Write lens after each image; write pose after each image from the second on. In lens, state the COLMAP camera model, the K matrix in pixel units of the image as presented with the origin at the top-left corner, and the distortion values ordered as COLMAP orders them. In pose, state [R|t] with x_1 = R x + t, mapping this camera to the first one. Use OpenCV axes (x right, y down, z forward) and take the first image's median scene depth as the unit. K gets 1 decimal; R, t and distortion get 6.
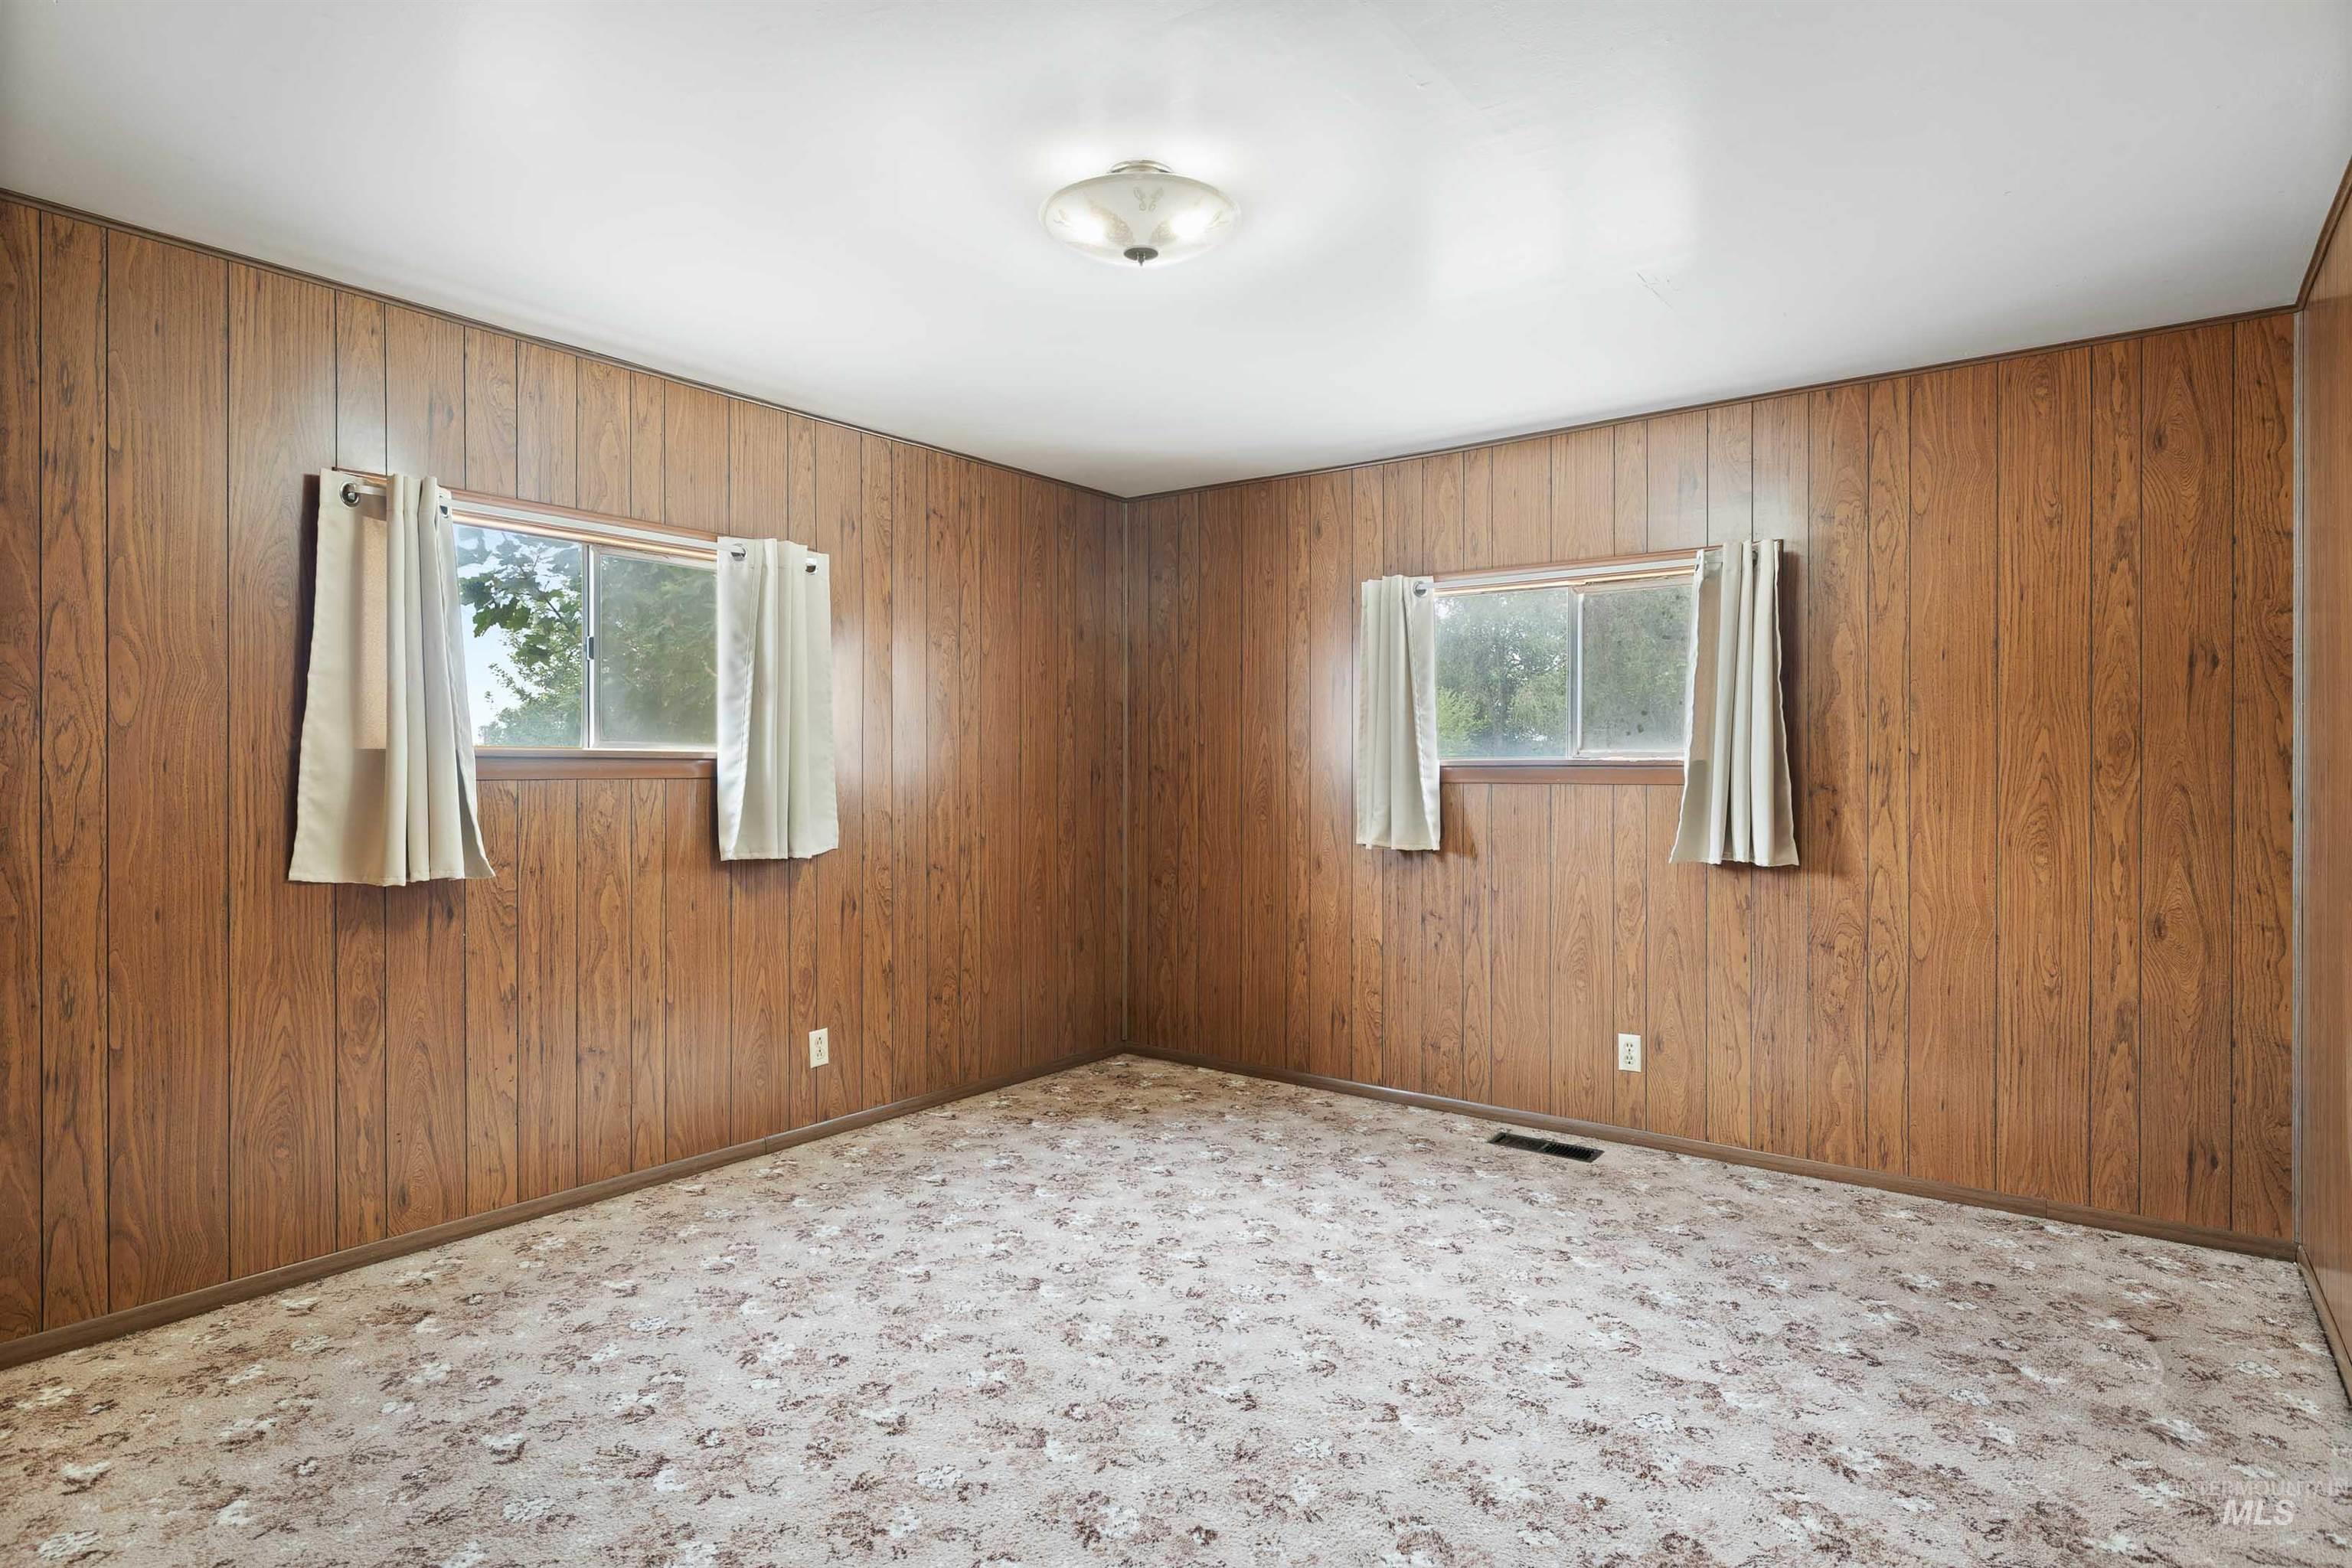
lens RADIAL K [[1260.3, 0, 1184.1], [0, 1260.3, 777.0], [0, 0, 1]] dist [0.006042, 0.002774]
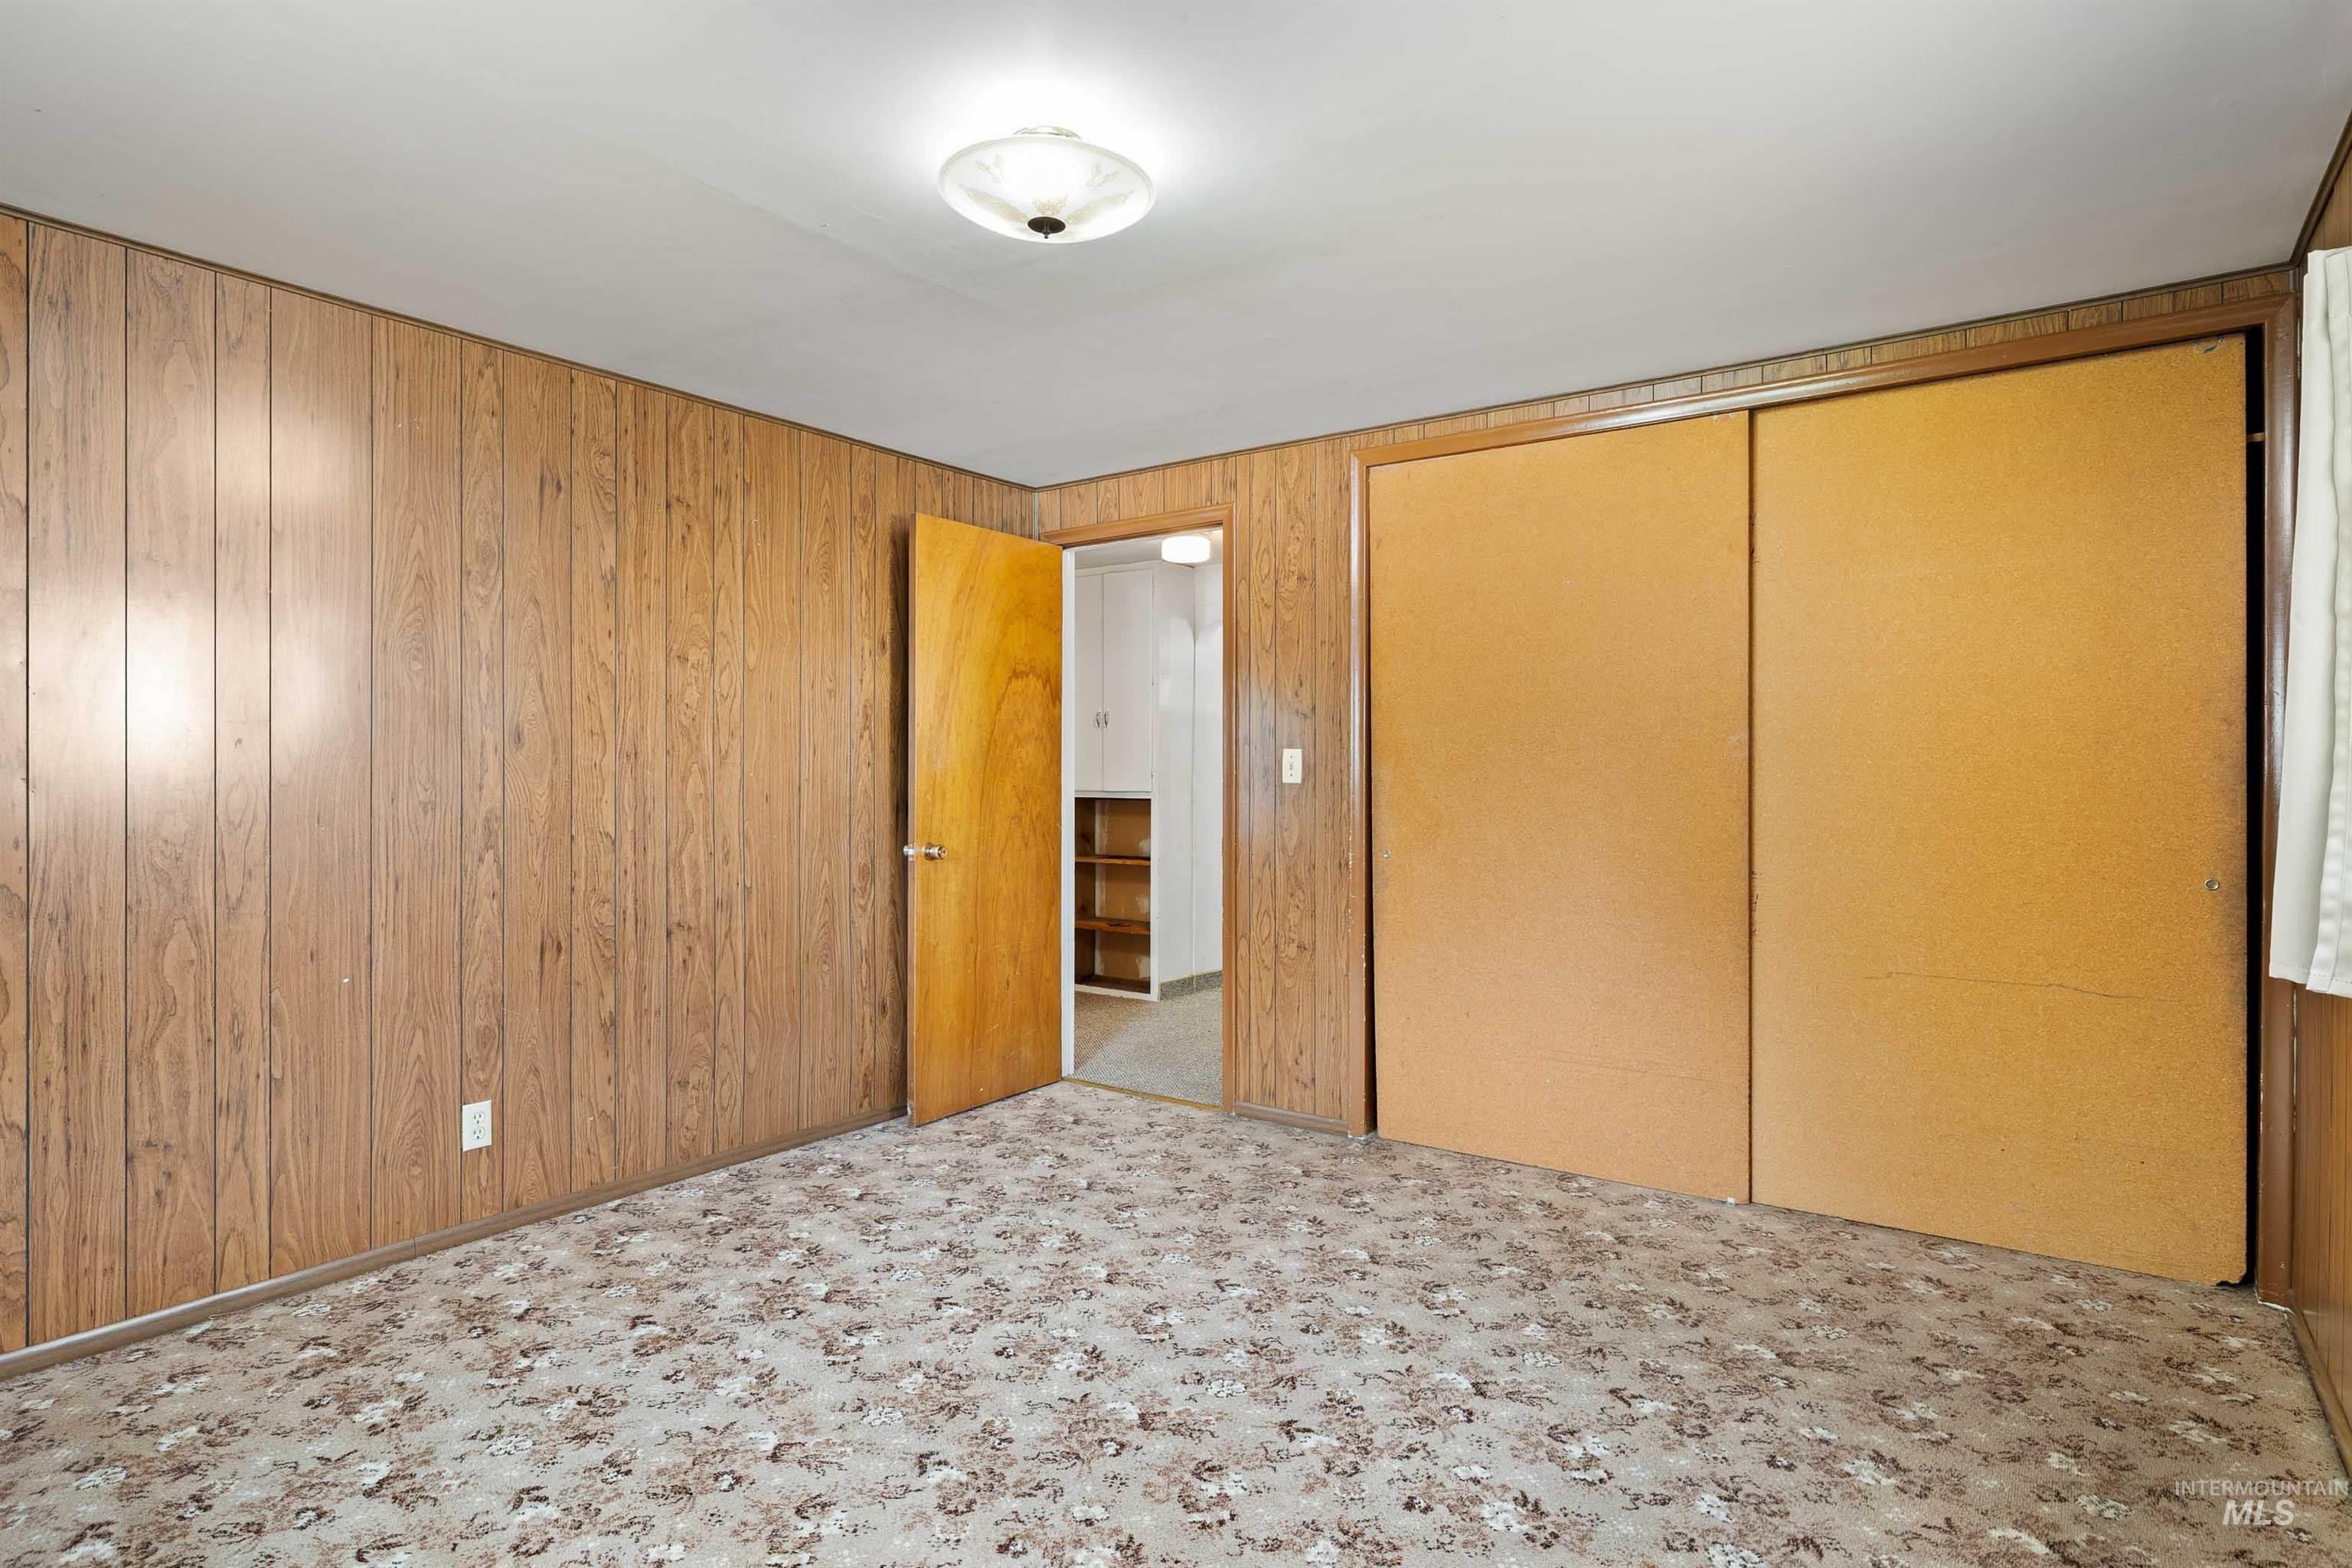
lens RADIAL K [[1260.3, 0, 1172.2], [0, 1260.3, 782.1], [0, 0, 1]] dist [0.006042, 0.002774]
pose [[-0.999813, -0.001799, -0.019270, -0.114368], [-0.002017, 0.999934, 0.011289, -0.007752], [0.019248, 0.011326, -0.999751, 2.003898]]
